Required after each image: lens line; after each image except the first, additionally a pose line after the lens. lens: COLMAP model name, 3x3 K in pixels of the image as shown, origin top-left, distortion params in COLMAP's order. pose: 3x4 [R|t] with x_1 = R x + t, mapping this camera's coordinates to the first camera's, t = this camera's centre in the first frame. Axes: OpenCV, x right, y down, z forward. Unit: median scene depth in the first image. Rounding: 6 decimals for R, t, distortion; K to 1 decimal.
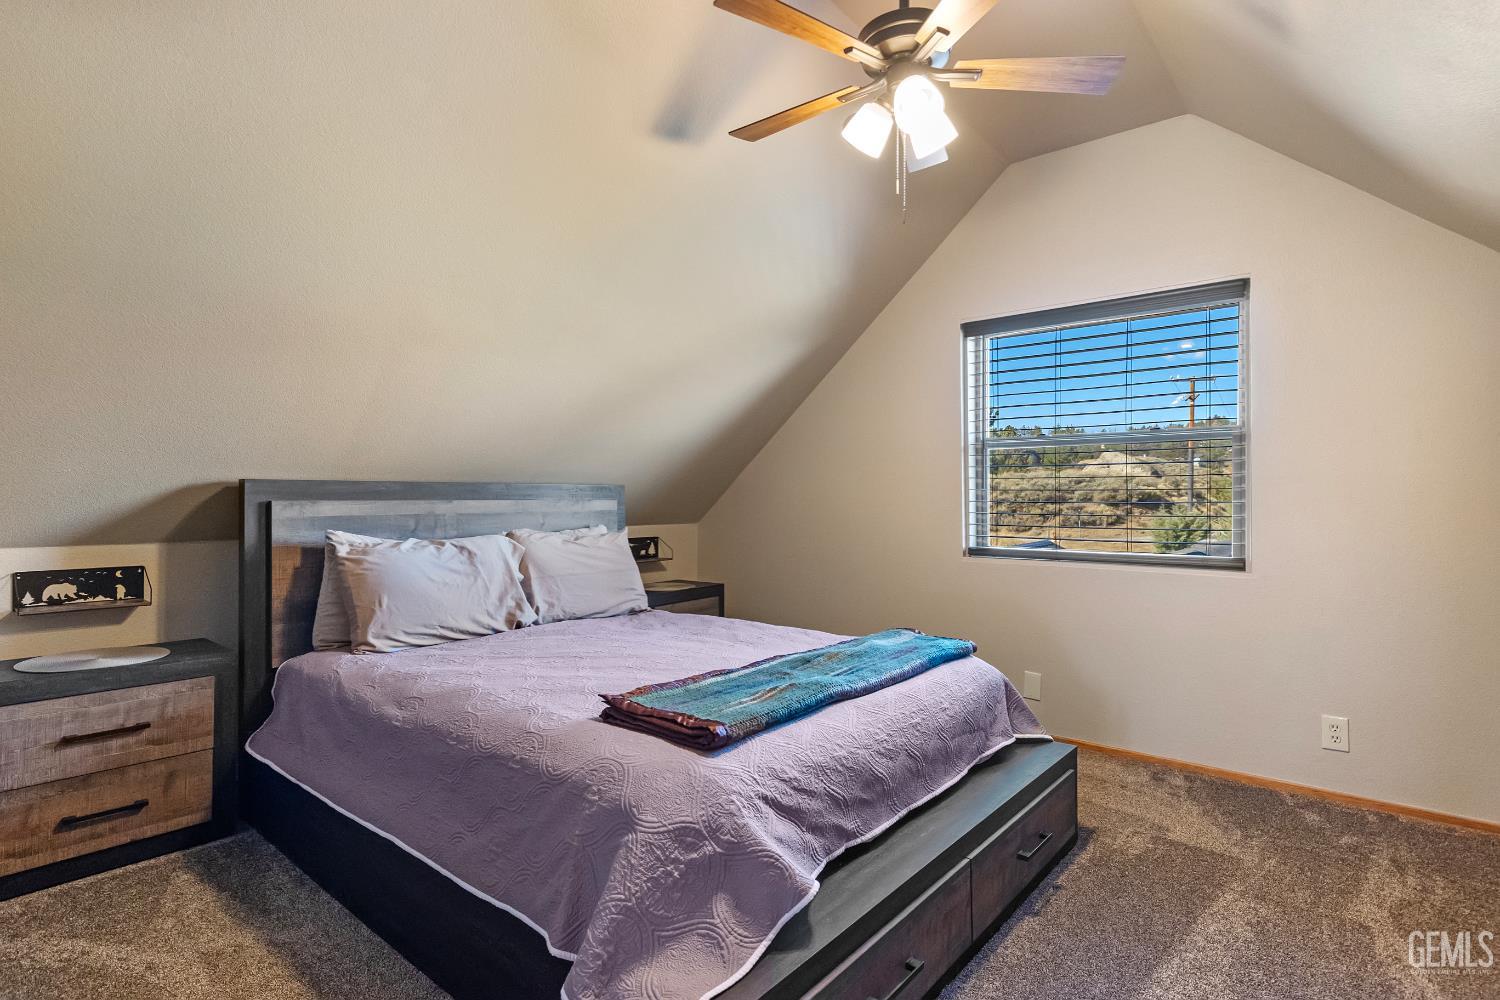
lens RADIAL K [[744.3, 0, 746.3], [0, 744.3, 499.4], [0, 0, 1]] dist [-0.004578, -0.002537]
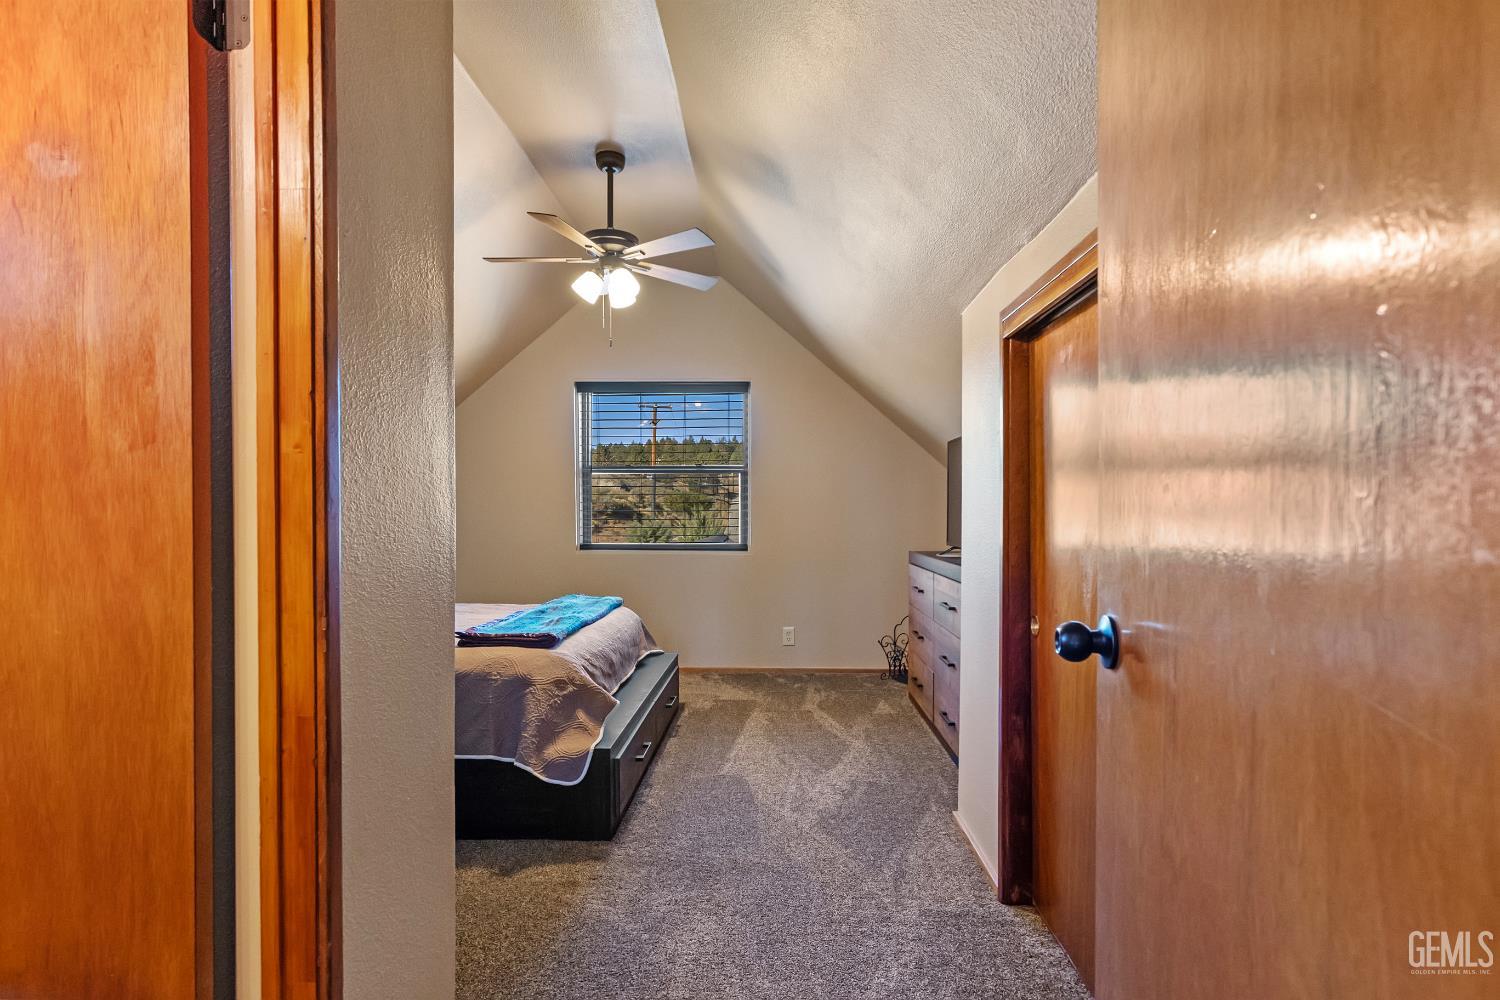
lens RADIAL K [[744.3, 0, 752.5], [0, 744.3, 512.4], [0, 0, 1]] dist [-0.004578, -0.002537]
pose [[0.782083, 0.000955, 0.623174, -0.524245], [-0.002748, 0.999994, 0.001916, 0.002858], [-0.623168, -0.003211, 0.782081, -0.478957]]
